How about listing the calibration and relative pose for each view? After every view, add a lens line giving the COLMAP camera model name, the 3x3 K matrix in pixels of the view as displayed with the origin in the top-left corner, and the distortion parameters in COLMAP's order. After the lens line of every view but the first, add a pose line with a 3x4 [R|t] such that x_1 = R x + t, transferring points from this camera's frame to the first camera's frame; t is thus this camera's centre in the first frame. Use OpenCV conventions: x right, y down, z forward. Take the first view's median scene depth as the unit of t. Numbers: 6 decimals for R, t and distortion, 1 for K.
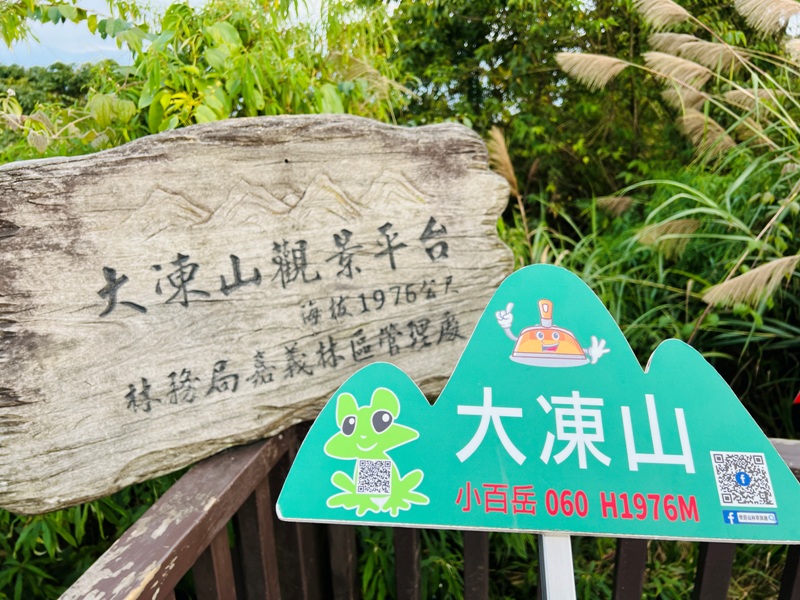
lens RADIAL K [[626.0, 0, 414.5], [0, 626.0, 300.7], [0, 0, 1]] dist [0.053390, -0.098760]
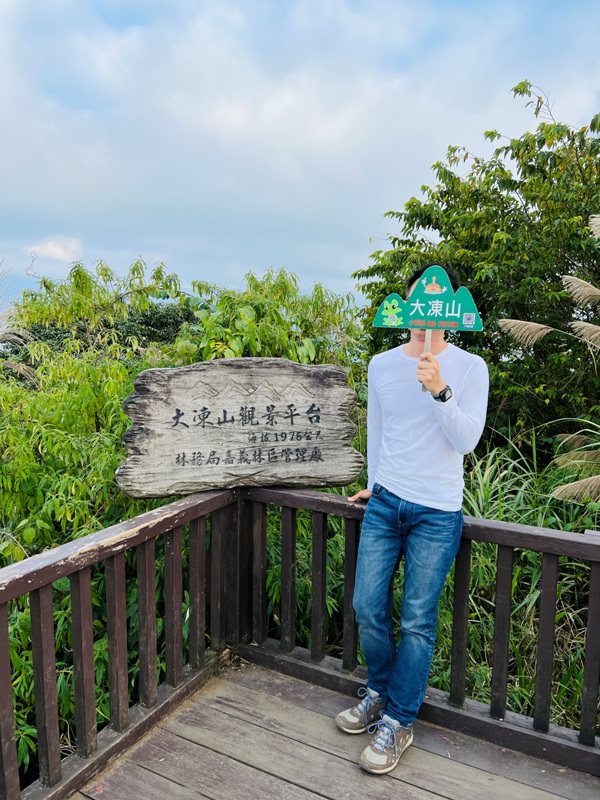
lens RADIAL K [[603.1, 0, 300.0], [0, 603.1, 400.0], [0, 0, 1]] dist [0.083712, -0.087230]
pose [[0.970435, 0.071086, -0.230657, 0.519633], [-0.116970, 0.974437, -0.191809, 0.294546], [0.211126, 0.213118, 0.953943, -1.156101]]
